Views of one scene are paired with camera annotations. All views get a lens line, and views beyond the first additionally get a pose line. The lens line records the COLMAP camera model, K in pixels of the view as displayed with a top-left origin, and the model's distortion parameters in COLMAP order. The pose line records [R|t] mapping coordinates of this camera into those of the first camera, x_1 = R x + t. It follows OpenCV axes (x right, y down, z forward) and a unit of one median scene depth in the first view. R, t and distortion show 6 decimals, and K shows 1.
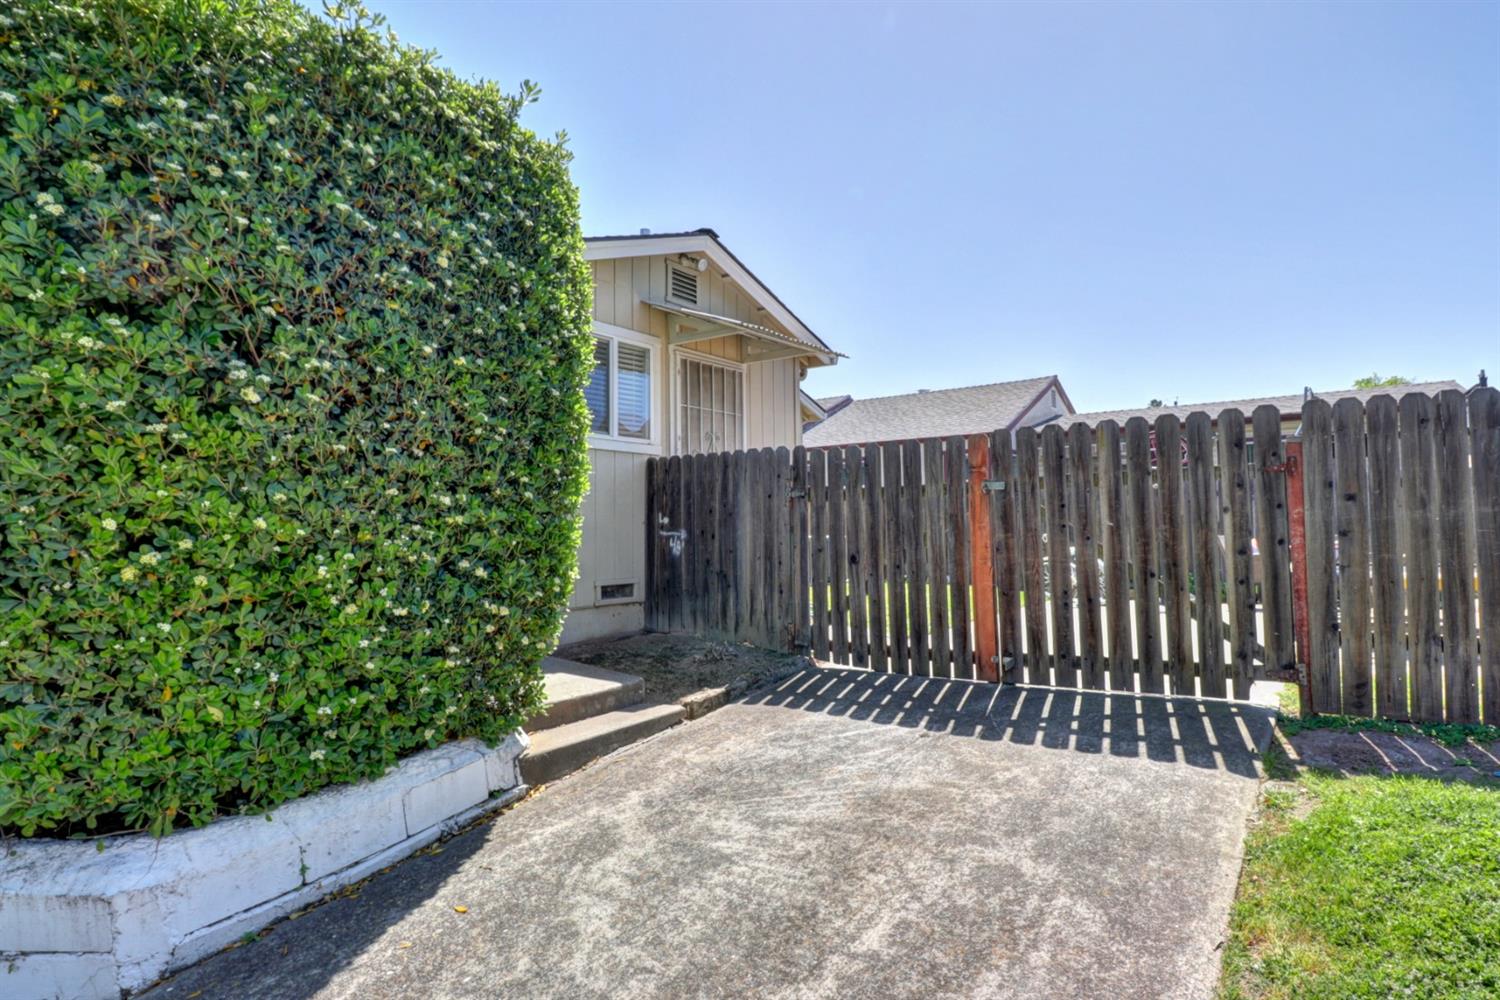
lens RADIAL K [[745.2, 0, 748.1], [0, 745.2, 473.9], [0, 0, 1]] dist [0.020566, -0.028146]
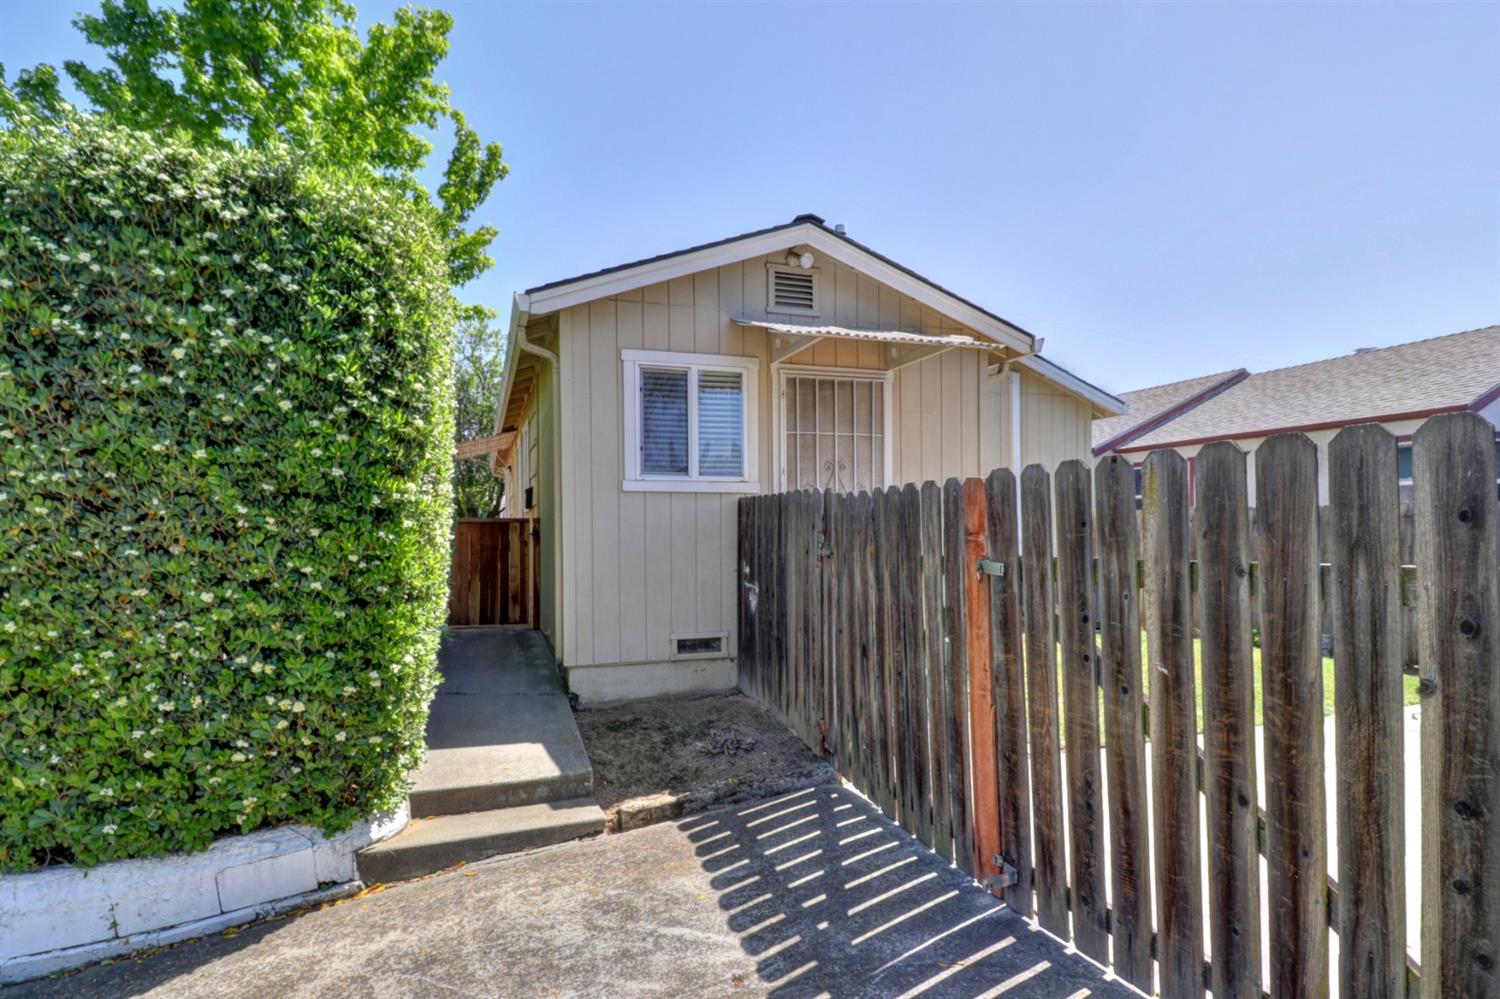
lens RADIAL K [[691.4, 0, 753.7], [0, 691.4, 519.5], [0, 0, 1]] dist [0.011874, -0.015789]
pose [[0.819995, -0.000878, -0.572370, 0.519271], [0.043821, 0.997160, 0.061250, -0.066507], [0.570691, -0.075307, 0.817705, 0.494308]]
